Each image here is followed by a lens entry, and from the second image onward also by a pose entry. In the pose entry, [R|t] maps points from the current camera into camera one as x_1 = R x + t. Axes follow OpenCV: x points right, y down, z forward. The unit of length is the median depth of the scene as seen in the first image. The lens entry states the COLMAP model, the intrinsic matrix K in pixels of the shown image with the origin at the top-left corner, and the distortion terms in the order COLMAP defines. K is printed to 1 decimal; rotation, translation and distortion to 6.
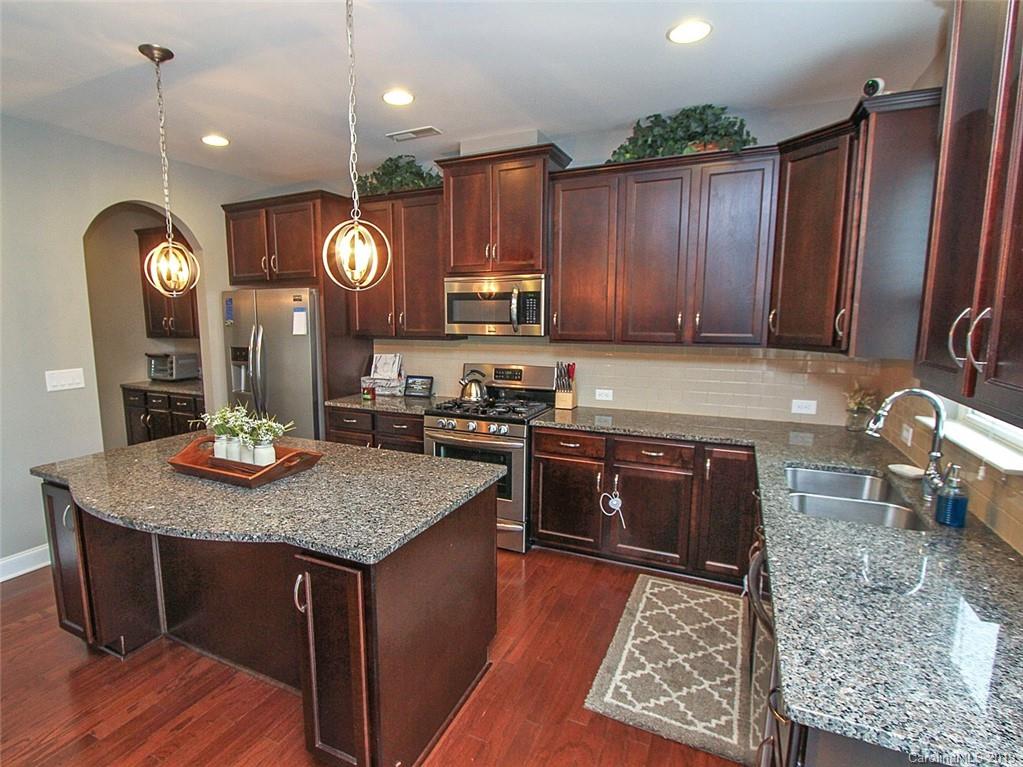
lens RADIAL K [[539.7, 0, 508.2], [0, 539.7, 387.3], [0, 0, 1]] dist [-0.001256, -0.002636]
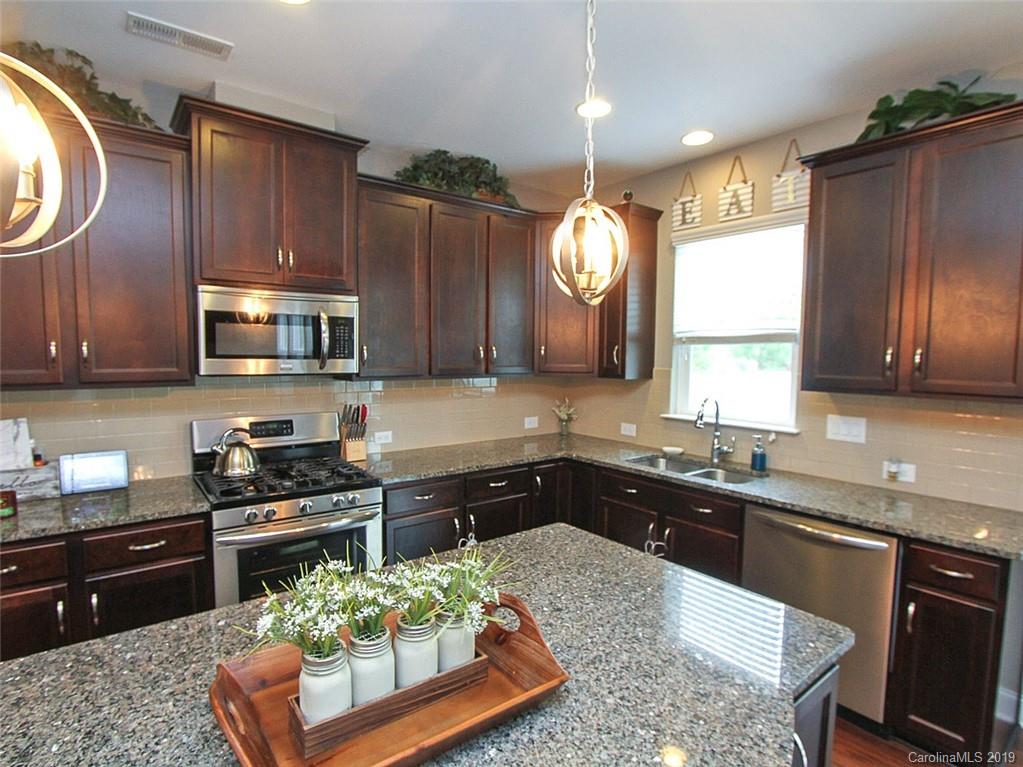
lens RADIAL K [[539.7, 0, 509.3], [0, 539.7, 385.7], [0, 0, 1]] dist [-0.001256, -0.002636]
pose [[0.452154, -0.051602, 0.890446, -0.528622], [0.107725, 0.994176, 0.002912, -0.052483], [-0.885411, 0.094607, 0.455079, 0.422467]]
